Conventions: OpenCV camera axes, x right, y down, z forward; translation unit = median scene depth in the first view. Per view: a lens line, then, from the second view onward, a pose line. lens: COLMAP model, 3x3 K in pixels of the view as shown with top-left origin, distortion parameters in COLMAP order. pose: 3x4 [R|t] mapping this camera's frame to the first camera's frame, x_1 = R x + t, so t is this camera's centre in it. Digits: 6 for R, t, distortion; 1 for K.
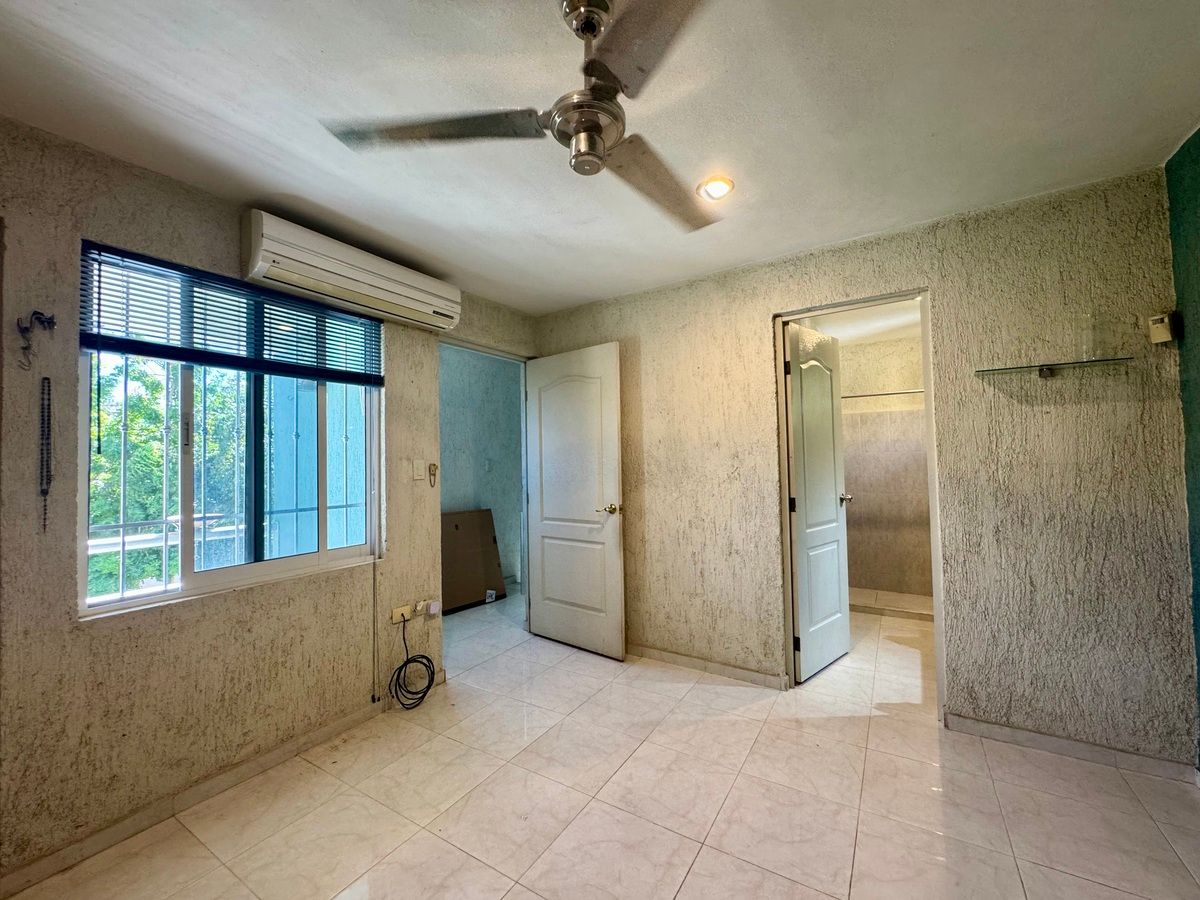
lens RADIAL K [[483.1, 0, 599.1], [0, 483.1, 448.9], [0, 0, 1]] dist [-0.002603, 0.000005]
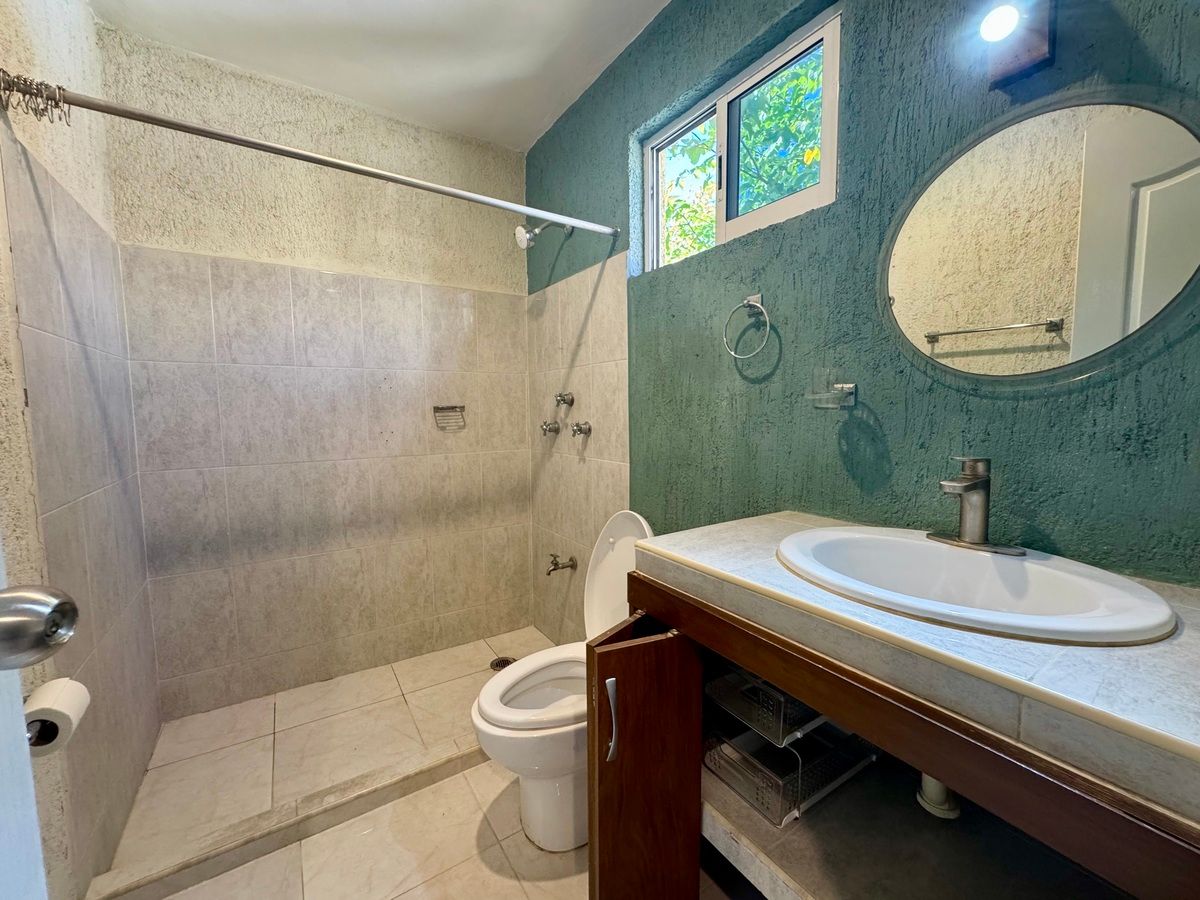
lens RADIAL K [[483.1, 0, 599.1], [0, 483.1, 448.9], [0, 0, 1]] dist [-0.002603, 0.000005]
pose [[0.406140, -0.060701, 0.911792, 0.706175], [-0.023002, 0.996796, 0.076606, 0.087194], [-0.913521, -0.052086, 0.403443, 1.279307]]
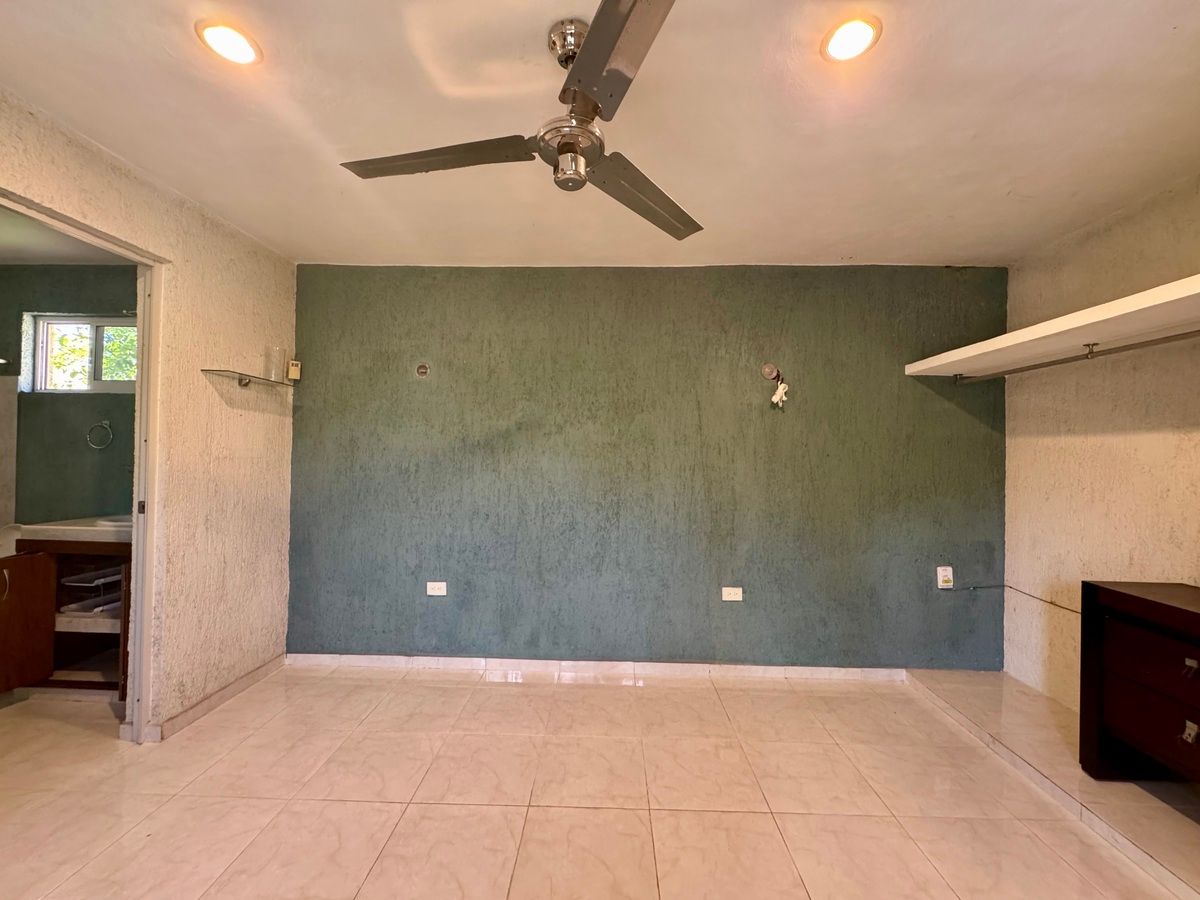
lens RADIAL K [[483.1, 0, 599.1], [0, 483.1, 448.9], [0, 0, 1]] dist [-0.002603, 0.000005]
pose [[-0.511687, 0.027320, 0.858737, -0.562532], [-0.031798, 0.998207, -0.050704, 0.040975], [-0.858583, -0.053251, -0.509901, 0.839094]]
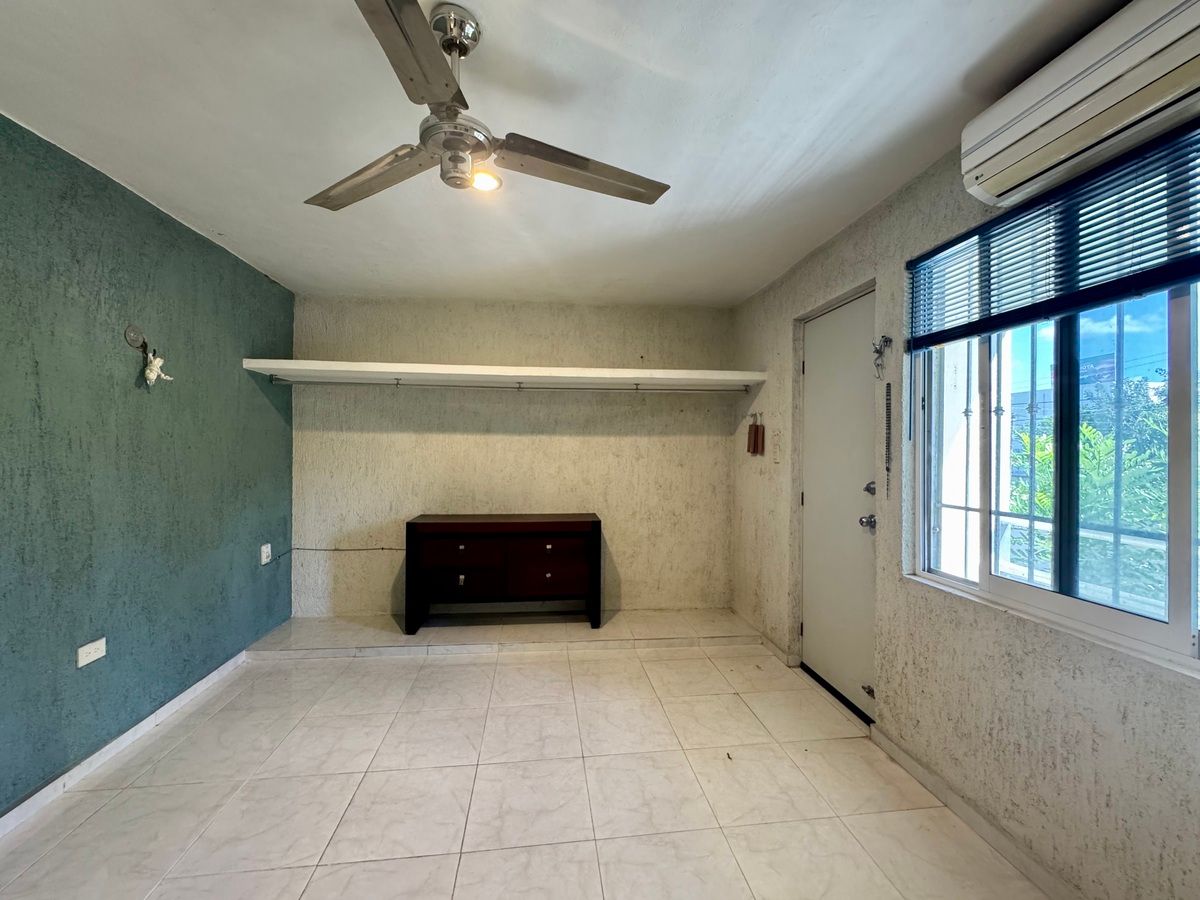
lens RADIAL K [[483.1, 0, 599.1], [0, 483.1, 448.9], [0, 0, 1]] dist [-0.002603, 0.000005]
pose [[-0.775527, 0.019902, -0.631000, 0.236261], [0.030971, 0.999499, -0.006539, 0.012872], [0.630554, -0.024614, -0.775755, 1.145082]]
